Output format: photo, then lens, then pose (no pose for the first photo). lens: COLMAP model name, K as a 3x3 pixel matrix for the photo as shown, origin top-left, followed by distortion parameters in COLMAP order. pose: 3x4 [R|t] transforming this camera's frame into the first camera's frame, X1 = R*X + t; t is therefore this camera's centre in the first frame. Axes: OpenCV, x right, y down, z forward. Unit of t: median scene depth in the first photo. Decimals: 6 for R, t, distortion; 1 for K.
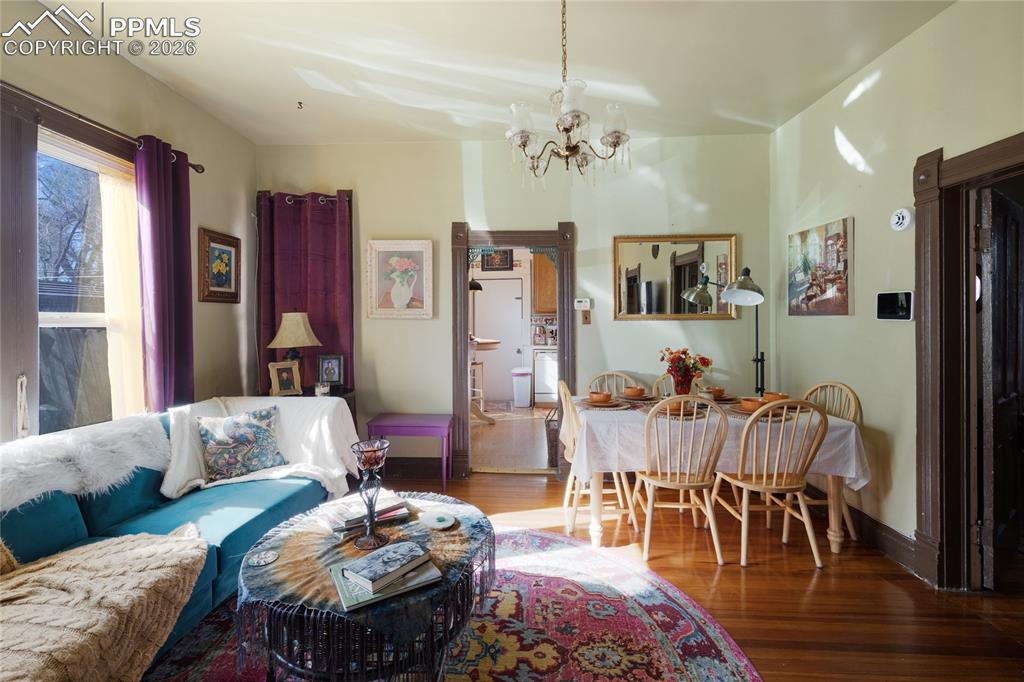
lens RADIAL K [[435.9, 0, 492.7], [0, 435.9, 322.8], [0, 0, 1]] dist [0.003915, 0.000323]
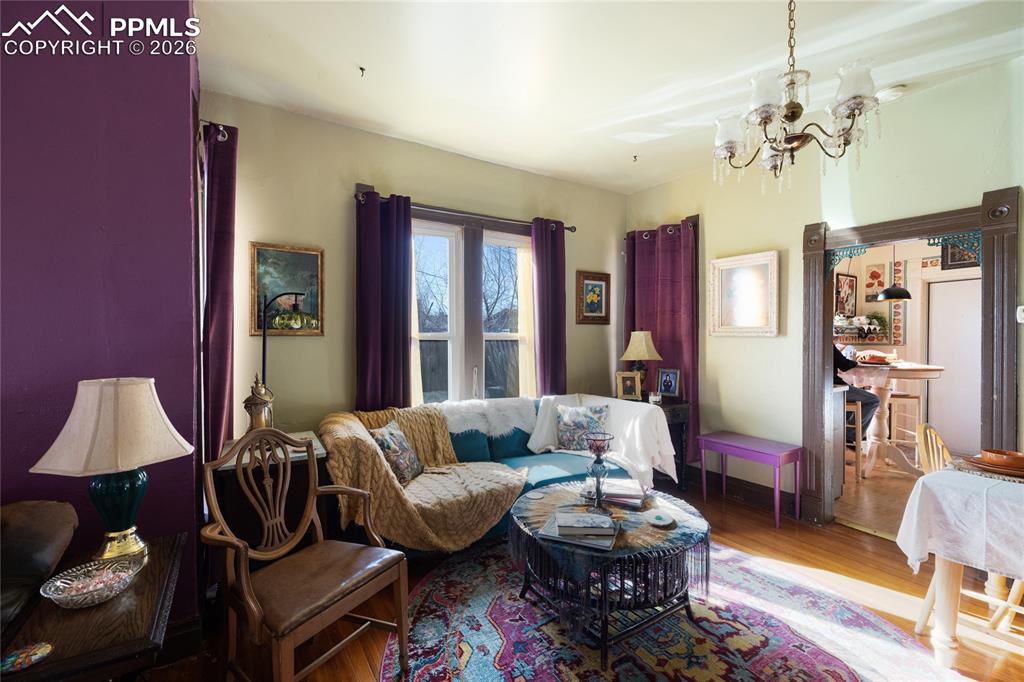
lens RADIAL K [[435.9, 0, 517.2], [0, 435.9, 341.0], [0, 0, 1]] dist [0.003915, 0.000323]
pose [[0.589195, 0.010476, -0.807923, 0.372598], [-0.008757, 0.999940, 0.006579, -0.002104], [0.807943, 0.003199, 0.589251, 0.035518]]
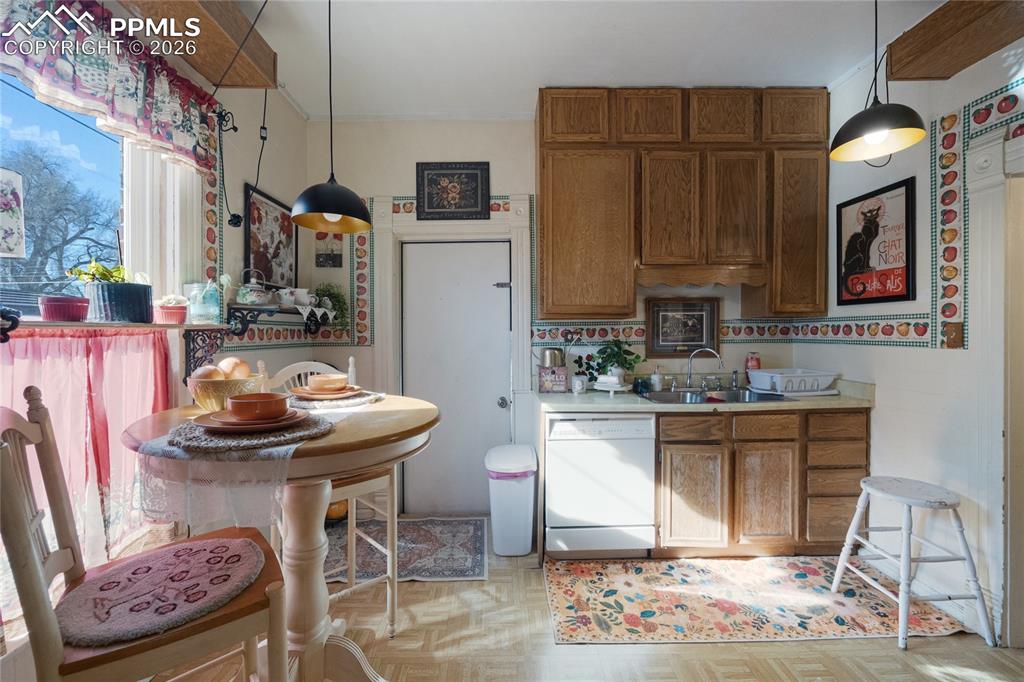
lens RADIAL K [[435.9, 0, 502.3], [0, 435.9, 337.6], [0, 0, 1]] dist [0.003915, 0.000323]
pose [[0.998837, -0.000509, 0.048216, 0.096758], [0.000104, 0.999965, 0.008411, -0.014153], [-0.048219, -0.008396, 0.998801, 1.435478]]
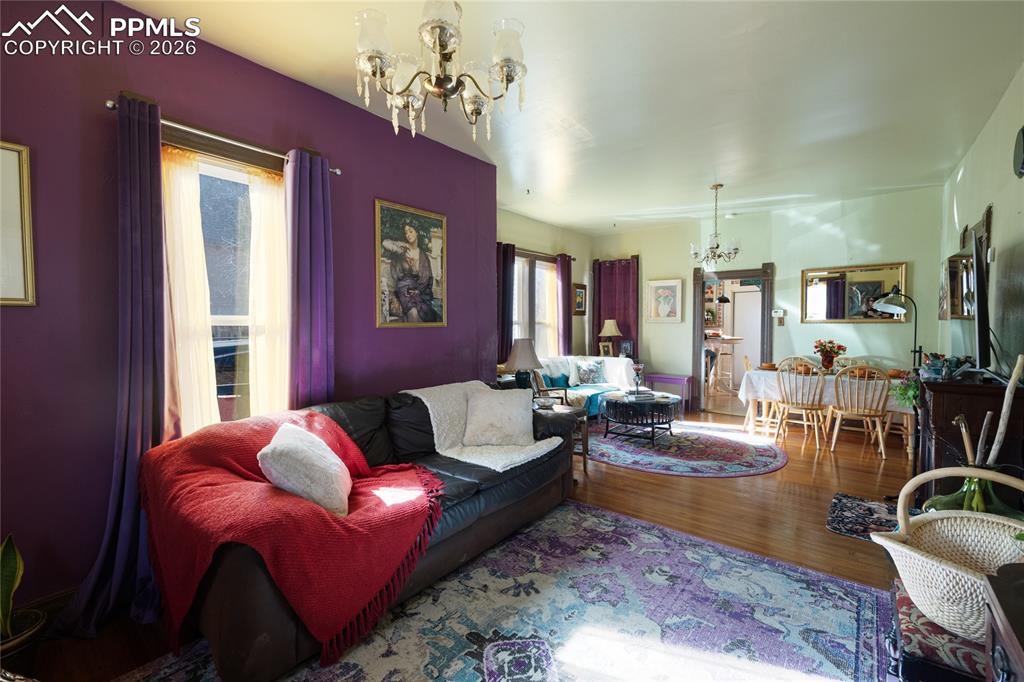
lens RADIAL K [[435.9, 0, 514.5], [0, 435.9, 342.1], [0, 0, 1]] dist [0.003915, 0.000323]
pose [[0.816823, 0.025549, -0.576322, 0.464591], [-0.004502, 0.999271, 0.037918, 0.008626], [0.576870, -0.028378, 0.816343, -1.195346]]
